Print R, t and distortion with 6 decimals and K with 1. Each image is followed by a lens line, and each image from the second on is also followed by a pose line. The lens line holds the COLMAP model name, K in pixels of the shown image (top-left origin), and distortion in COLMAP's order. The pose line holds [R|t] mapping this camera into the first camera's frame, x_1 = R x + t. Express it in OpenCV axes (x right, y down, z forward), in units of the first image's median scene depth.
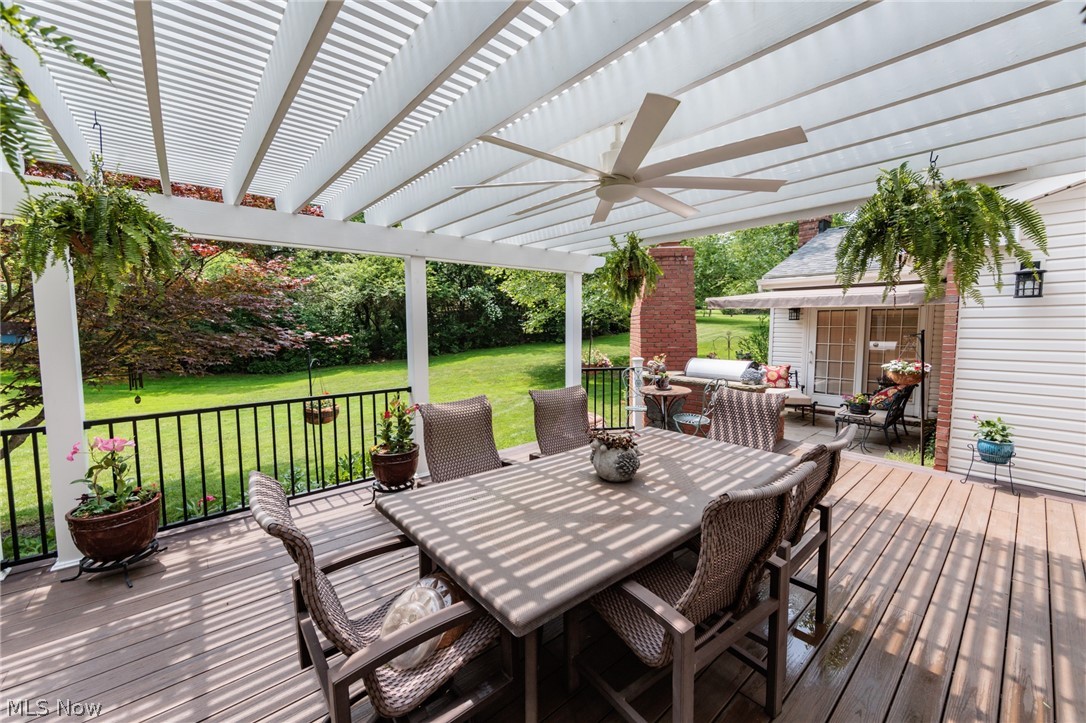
lens RADIAL K [[425.4, 0, 542.9], [0, 425.4, 357.9], [0, 0, 1]] dist [0.002165, -0.000062]
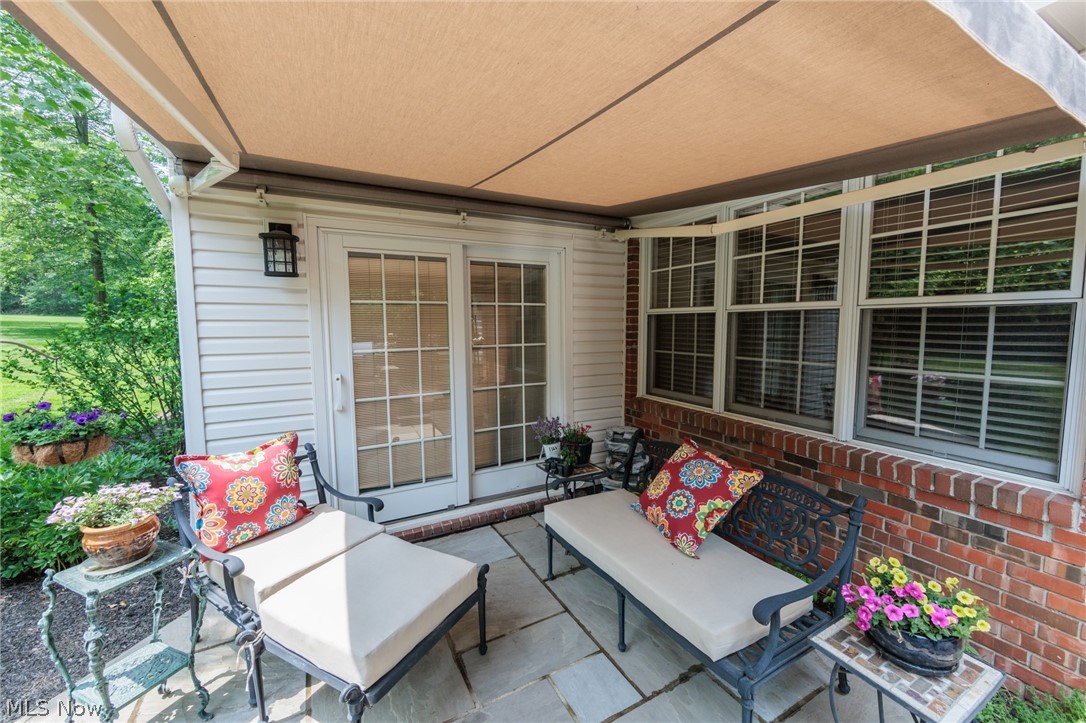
lens RADIAL K [[425.4, 0, 542.7], [0, 425.4, 359.2], [0, 0, 1]] dist [0.002165, -0.000062]
pose [[0.211964, -0.079814, 0.974013, 0.345347], [0.085712, 0.994337, 0.062827, -0.036131], [-0.973512, 0.070167, 0.217605, 0.780141]]
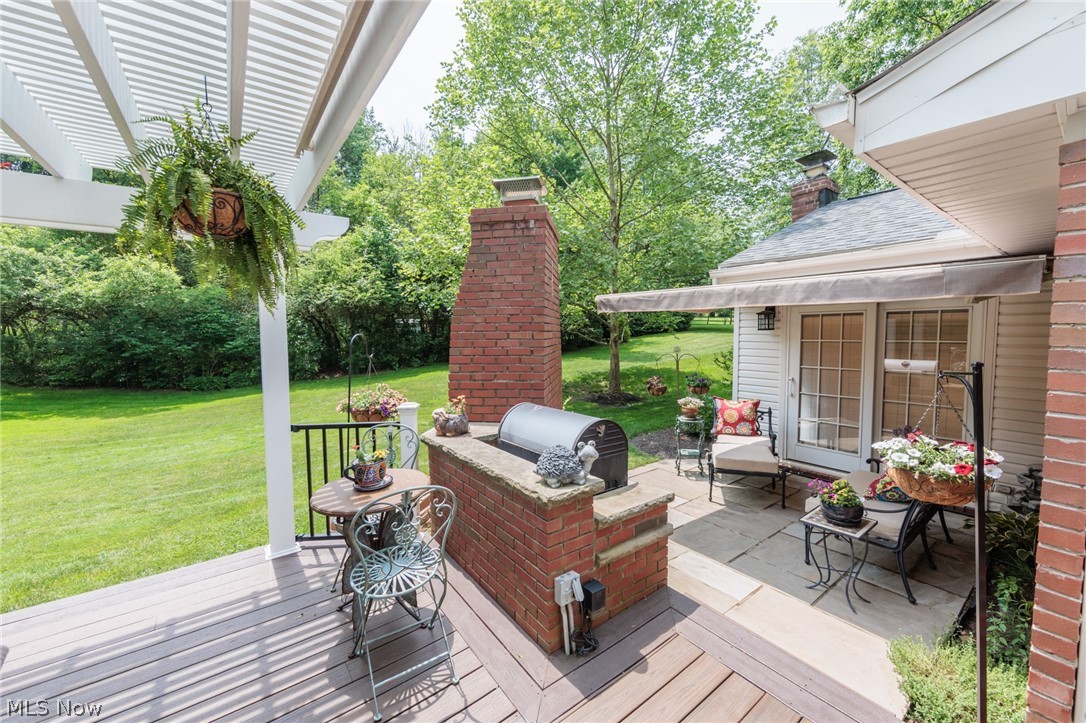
lens RADIAL K [[425.4, 0, 544.5], [0, 425.4, 357.7], [0, 0, 1]] dist [0.002165, -0.000062]
pose [[0.997935, -0.000049, -0.064234, 0.299222], [-0.001258, 0.999793, -0.020304, -0.033737], [0.064222, 0.020343, 0.997728, 0.336016]]
